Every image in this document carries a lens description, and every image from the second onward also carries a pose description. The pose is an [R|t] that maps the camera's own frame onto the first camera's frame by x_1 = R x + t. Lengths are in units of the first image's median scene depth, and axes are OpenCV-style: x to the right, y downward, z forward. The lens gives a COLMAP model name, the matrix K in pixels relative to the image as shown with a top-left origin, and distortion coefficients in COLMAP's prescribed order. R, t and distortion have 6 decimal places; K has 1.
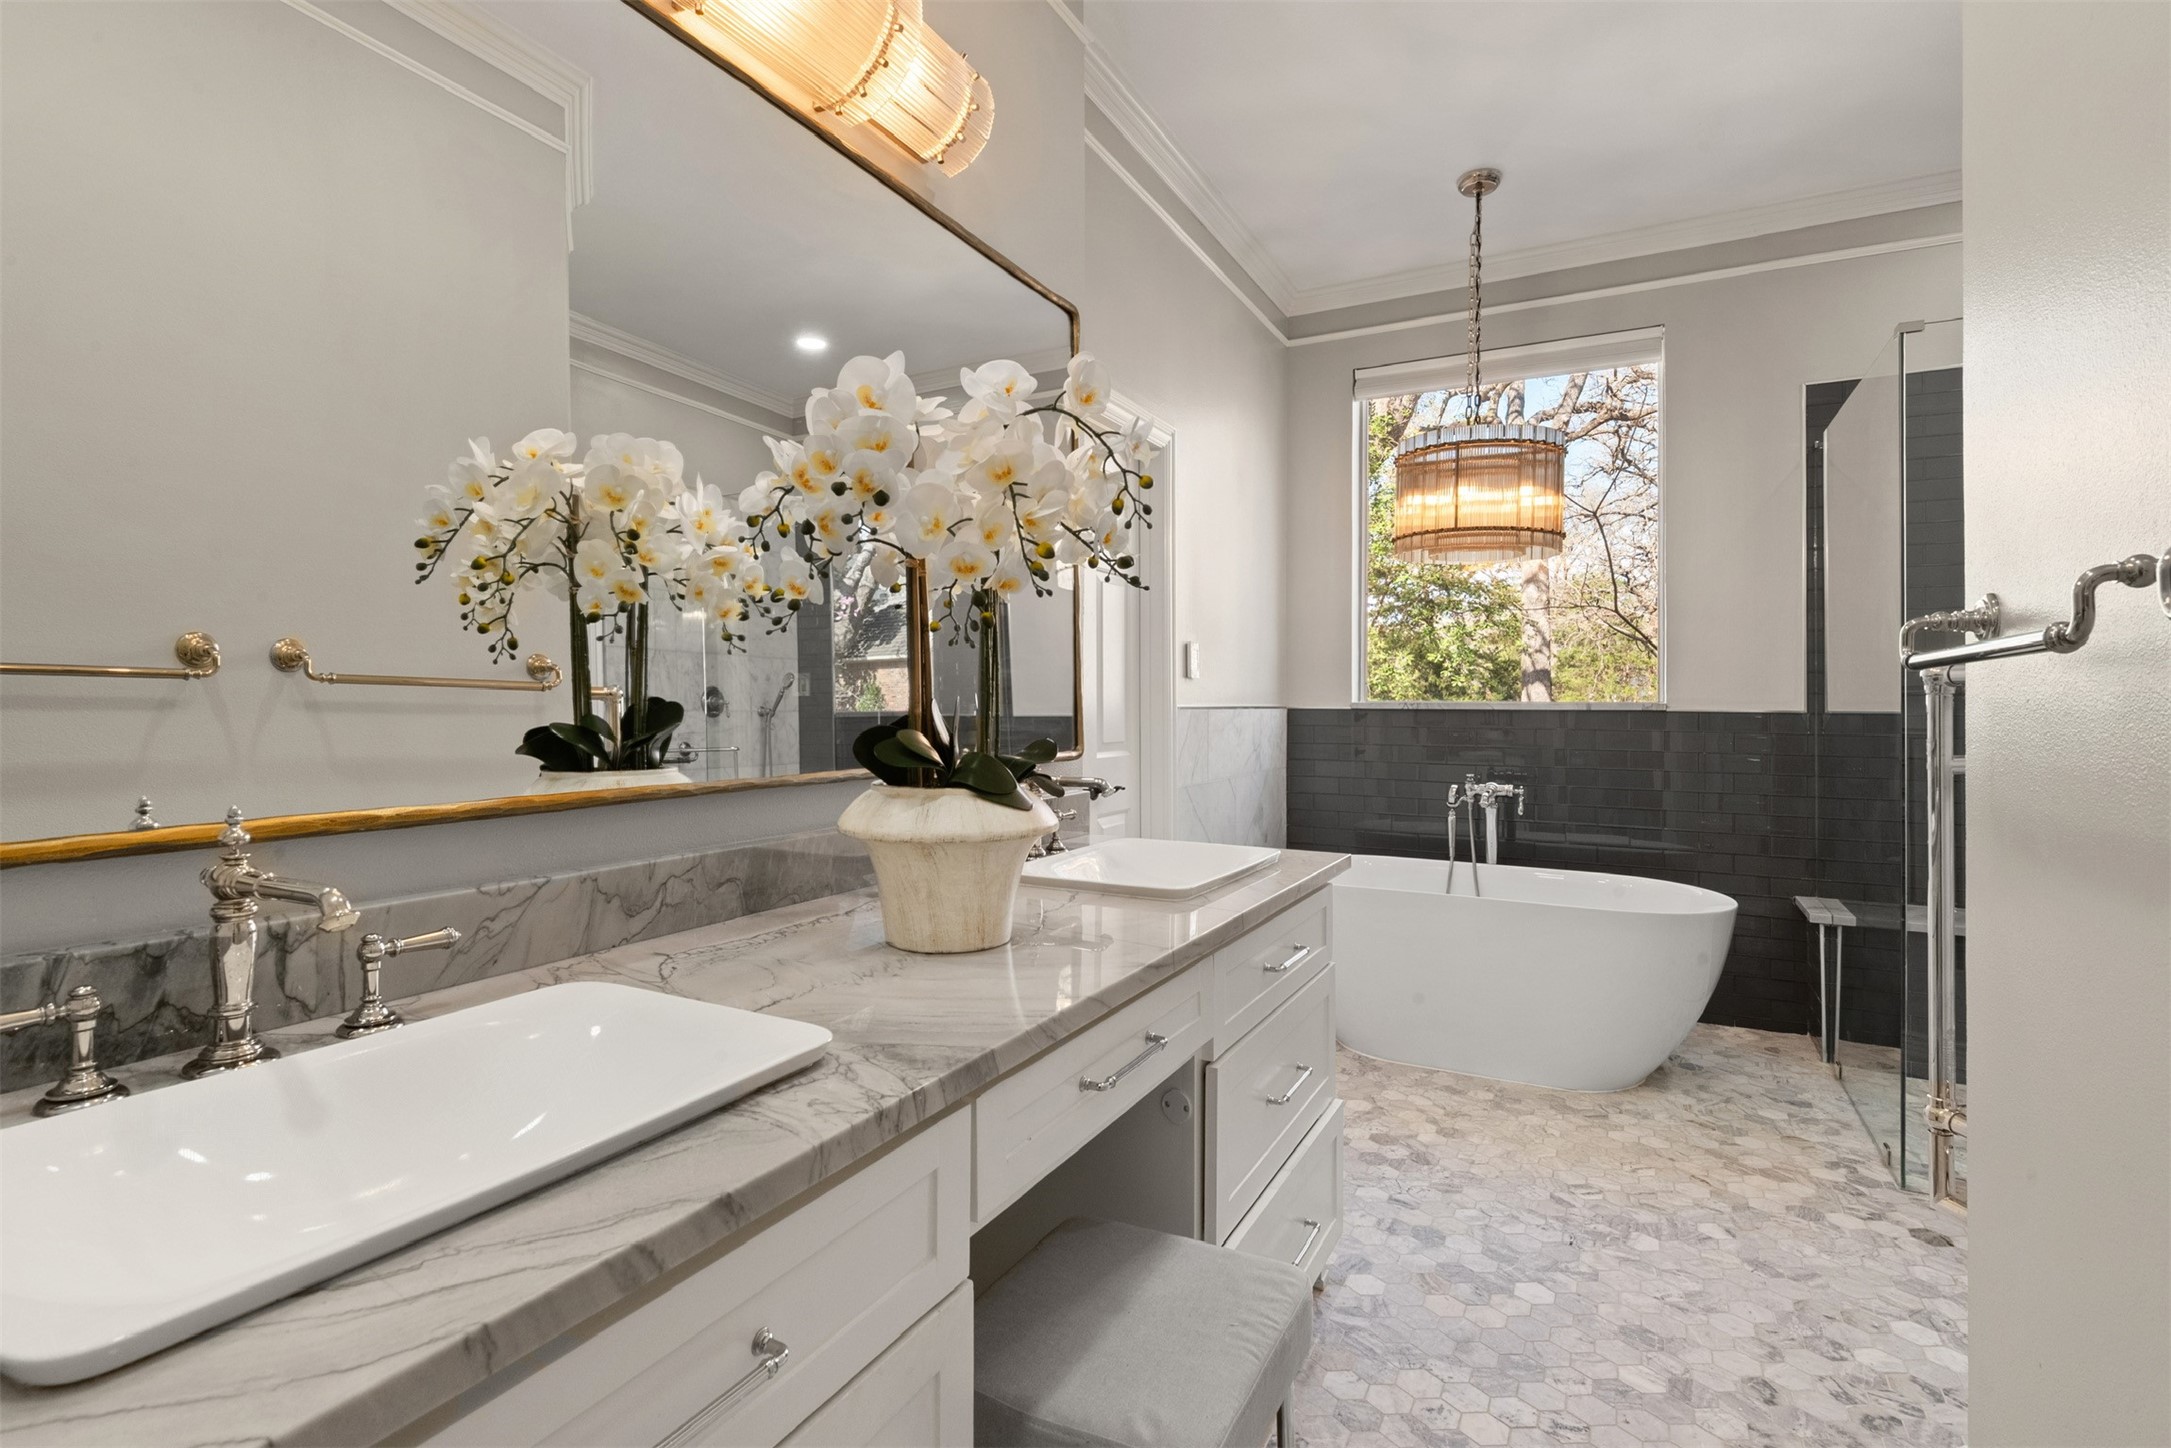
lens RADIAL K [[987.5, 0, 1102.9], [0, 987.5, 716.8], [0, 0, 1]] dist [-0.011794, 0.001404]
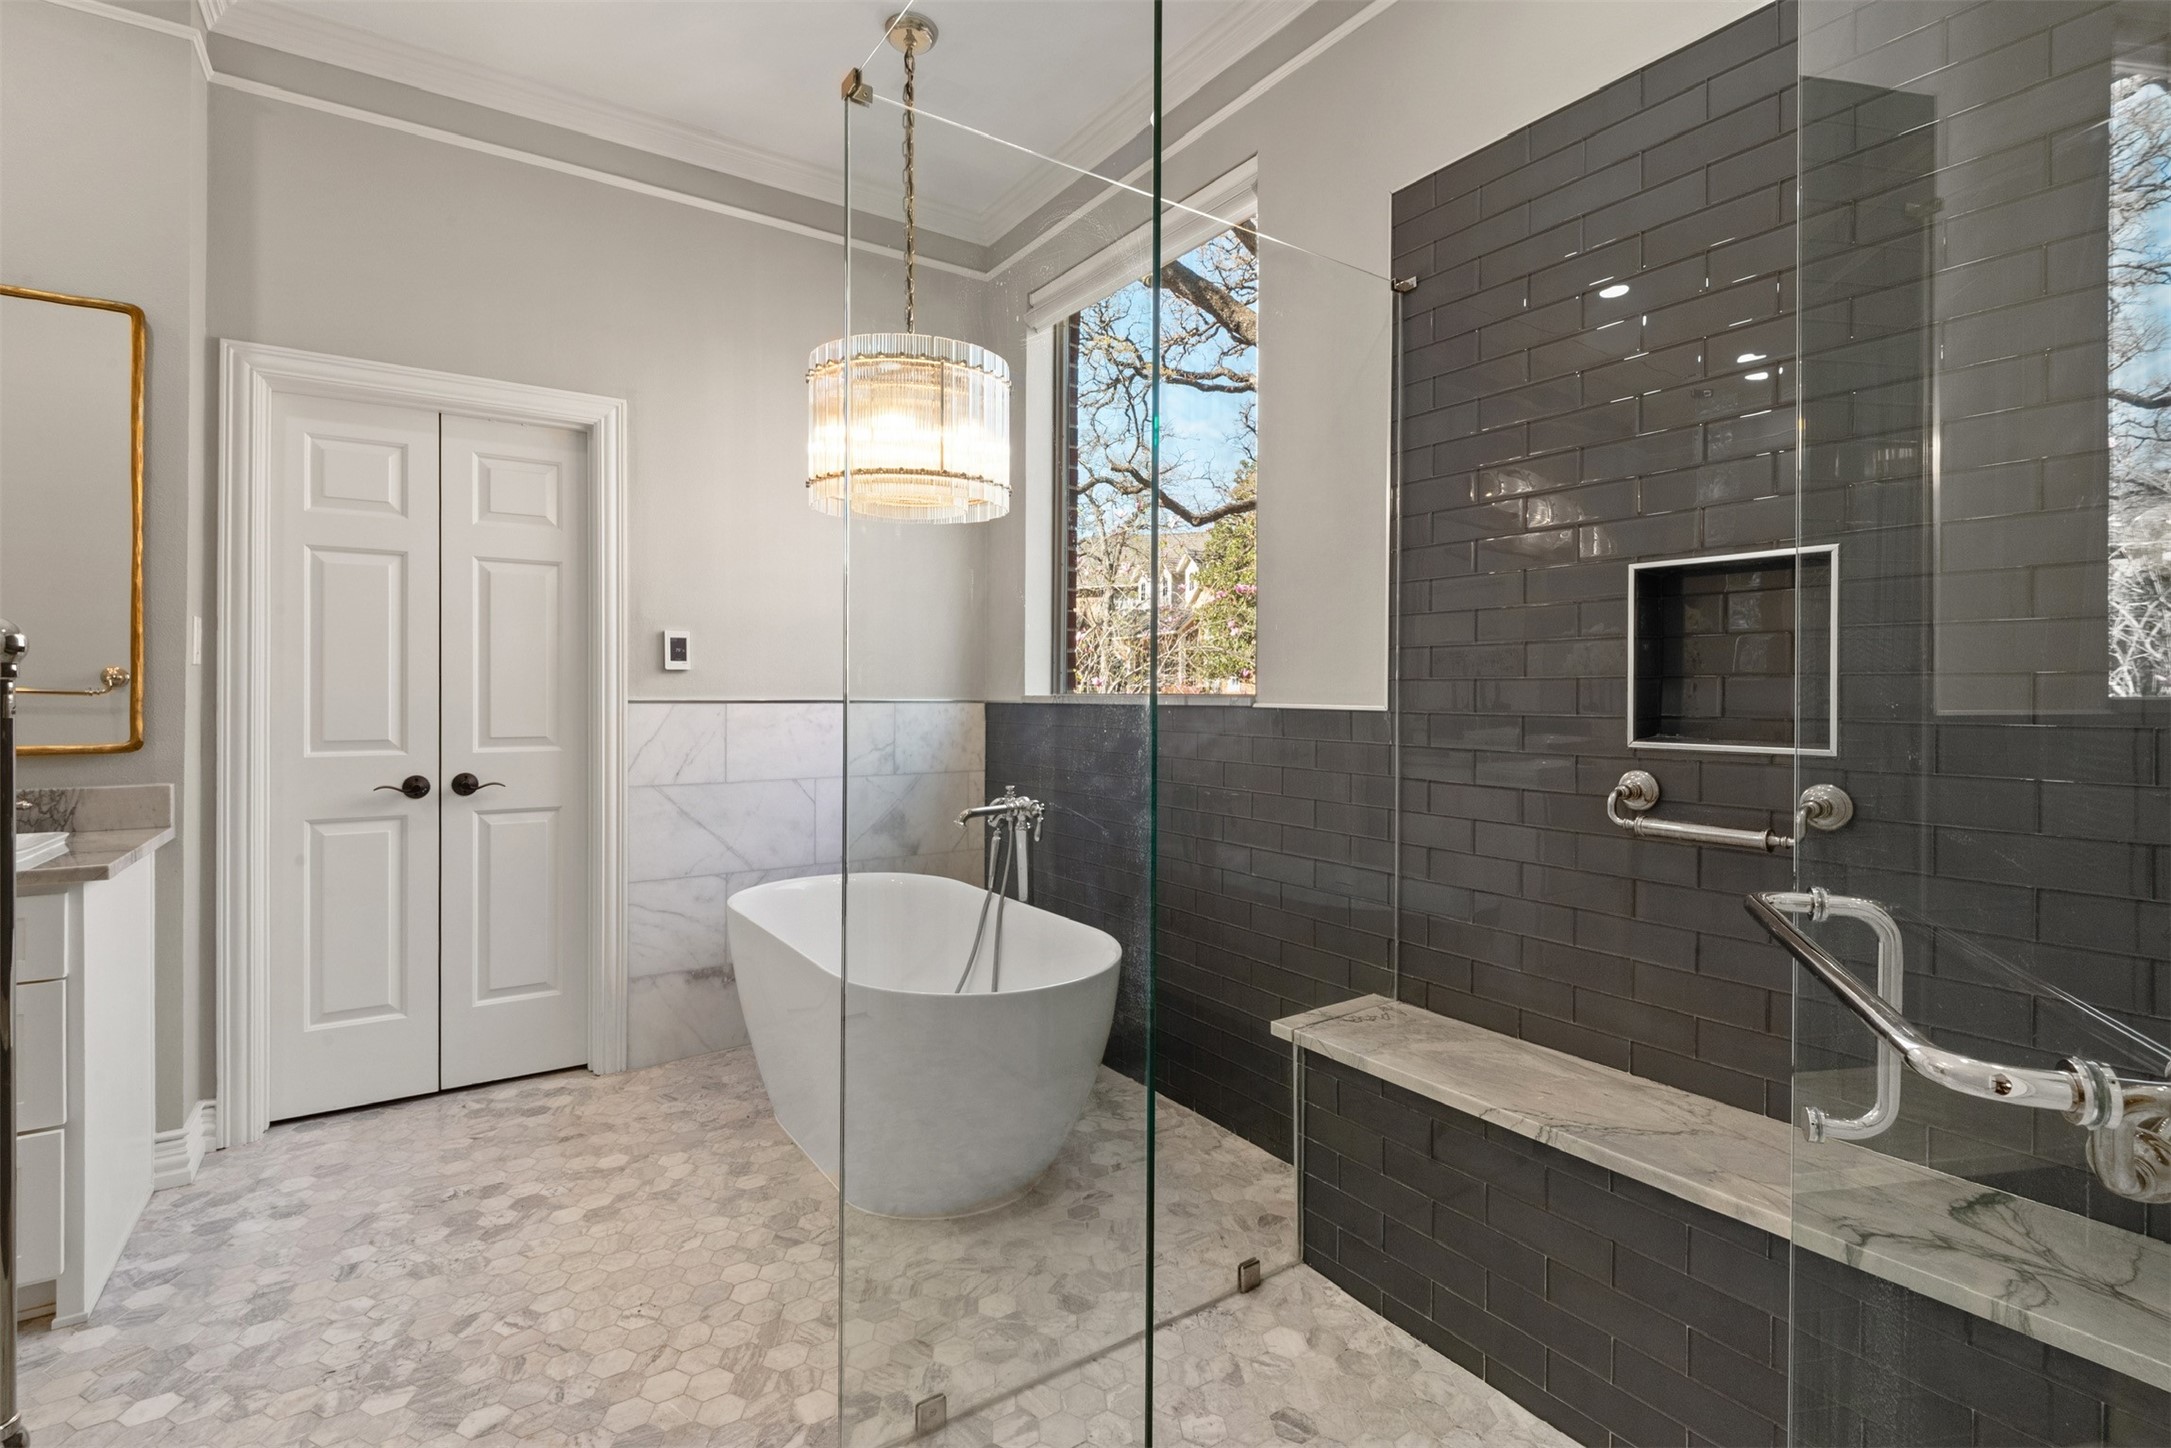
lens RADIAL K [[987.5, 0, 1095.9], [0, 987.5, 712.1], [0, 0, 1]] dist [-0.011794, 0.001404]
pose [[0.894725, 0.005415, -0.446584, 1.111156], [-0.003070, 0.999977, 0.005975, -0.006178], [0.446606, -0.003975, 0.894722, 0.455798]]
